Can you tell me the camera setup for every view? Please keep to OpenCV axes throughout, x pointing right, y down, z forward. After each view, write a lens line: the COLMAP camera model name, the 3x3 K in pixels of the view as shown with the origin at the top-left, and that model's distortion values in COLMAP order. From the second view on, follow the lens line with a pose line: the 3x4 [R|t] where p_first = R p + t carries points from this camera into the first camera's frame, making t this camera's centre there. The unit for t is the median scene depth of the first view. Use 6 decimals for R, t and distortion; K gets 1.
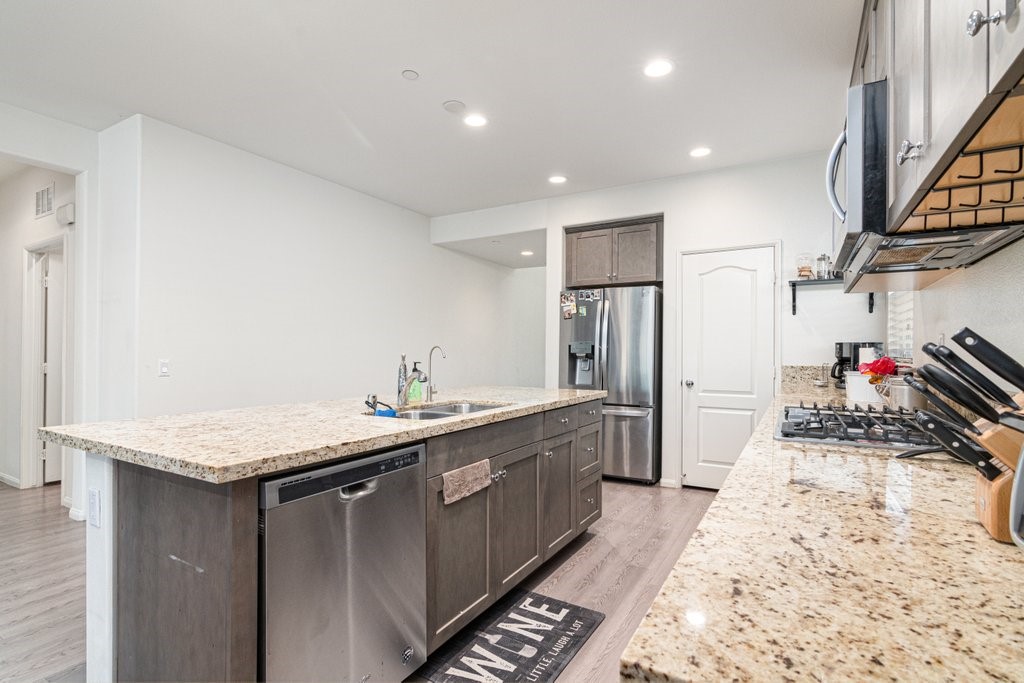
lens RADIAL K [[498.4, 0, 510.5], [0, 498.4, 348.5], [0, 0, 1]] dist [0.004725, 0.001417]
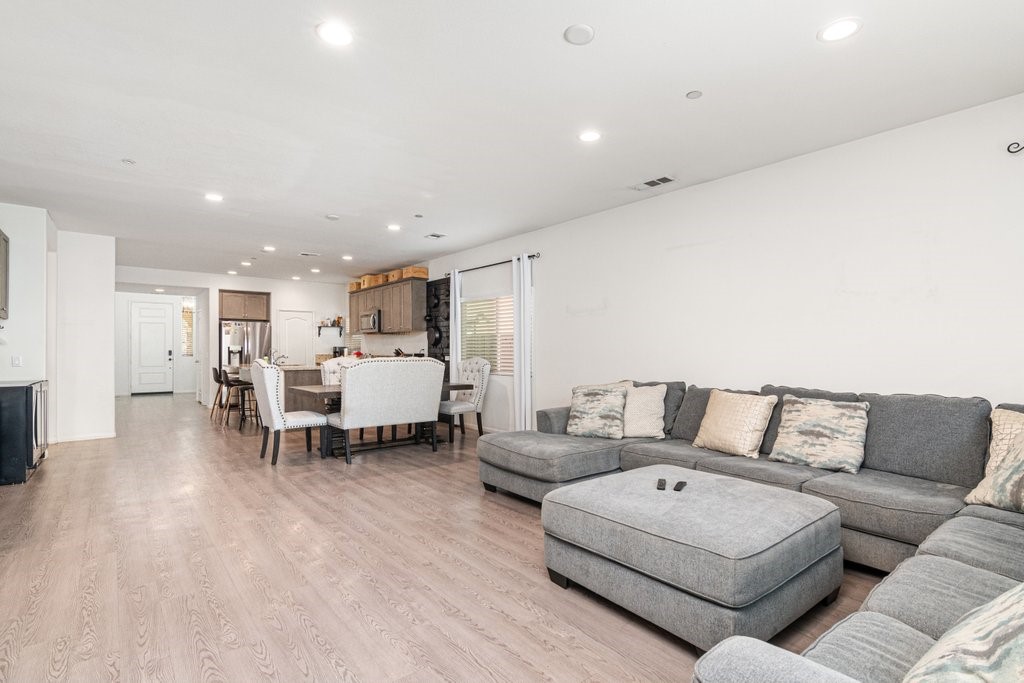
lens RADIAL K [[498.4, 0, 510.4], [0, 498.4, 345.6], [0, 0, 1]] dist [0.004725, 0.001417]
pose [[0.359005, 0.004671, 0.933324, -1.487089], [-0.005689, 0.999980, -0.002816, -0.012651], [-0.933318, -0.004299, 0.359024, -0.921970]]
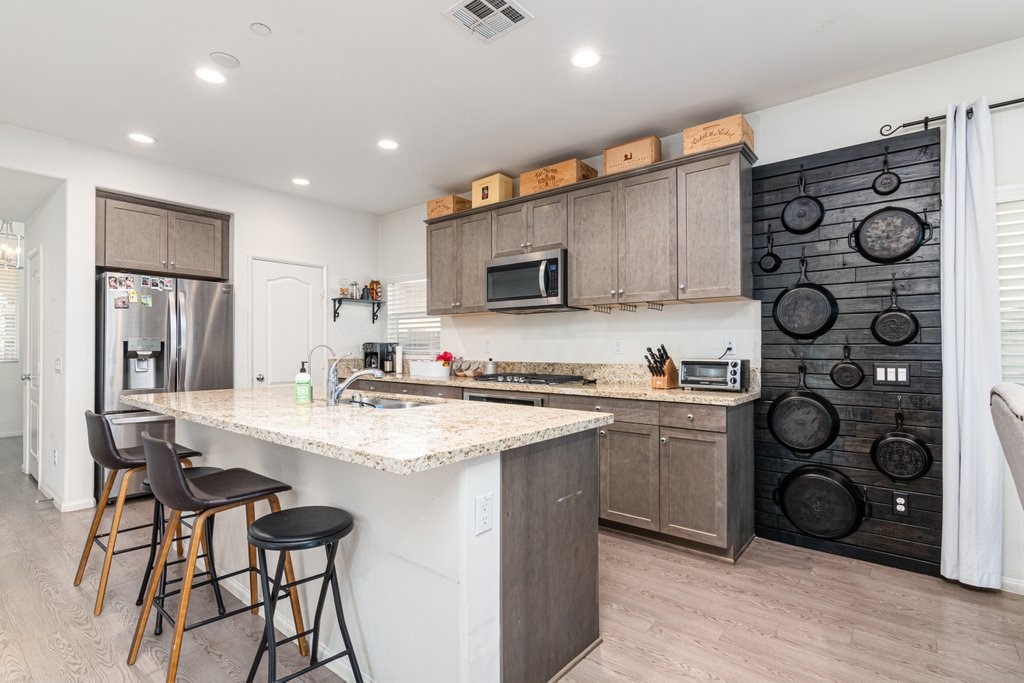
lens RADIAL K [[498.4, 0, 509.3], [0, 498.4, 343.3], [0, 0, 1]] dist [0.004725, 0.001417]
pose [[0.159460, 0.007039, 0.987179, -0.597409], [-0.006319, 0.999961, -0.006109, -0.002155], [-0.987184, -0.005263, 0.159498, 0.265866]]
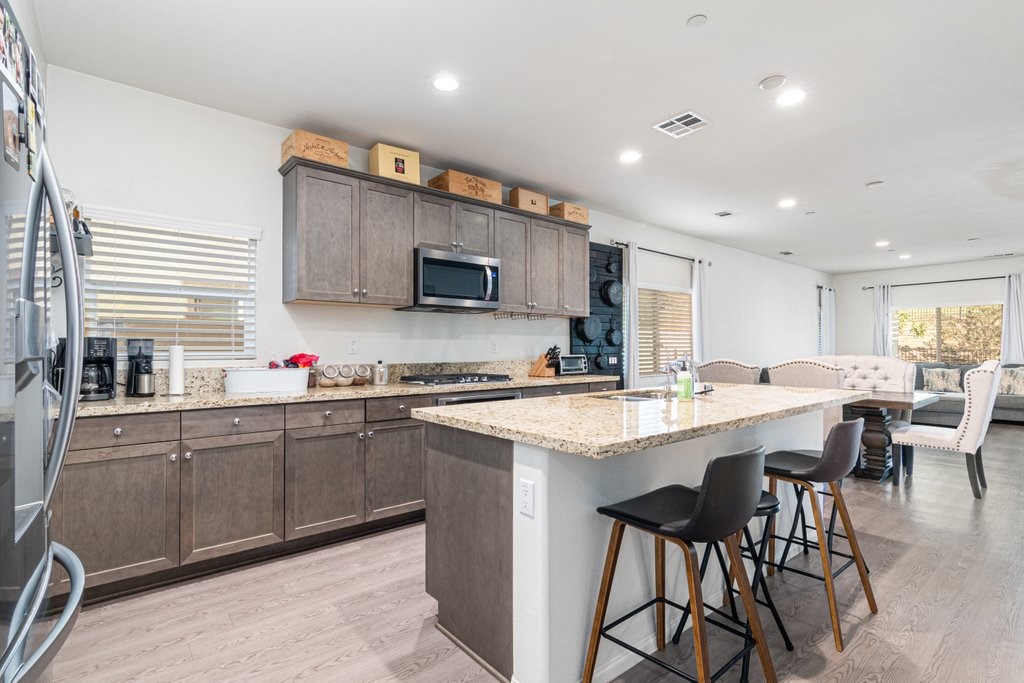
lens RADIAL K [[465.8, 0, 508.8], [0, 465.8, 346.2], [0, 0, 1]] dist [0.000781, 0.000025]
pose [[-0.930279, 0.002472, 0.366846, -0.116792], [-0.001992, 0.999929, -0.011790, 0.006826], [-0.366848, -0.011699, -0.930207, 1.088198]]
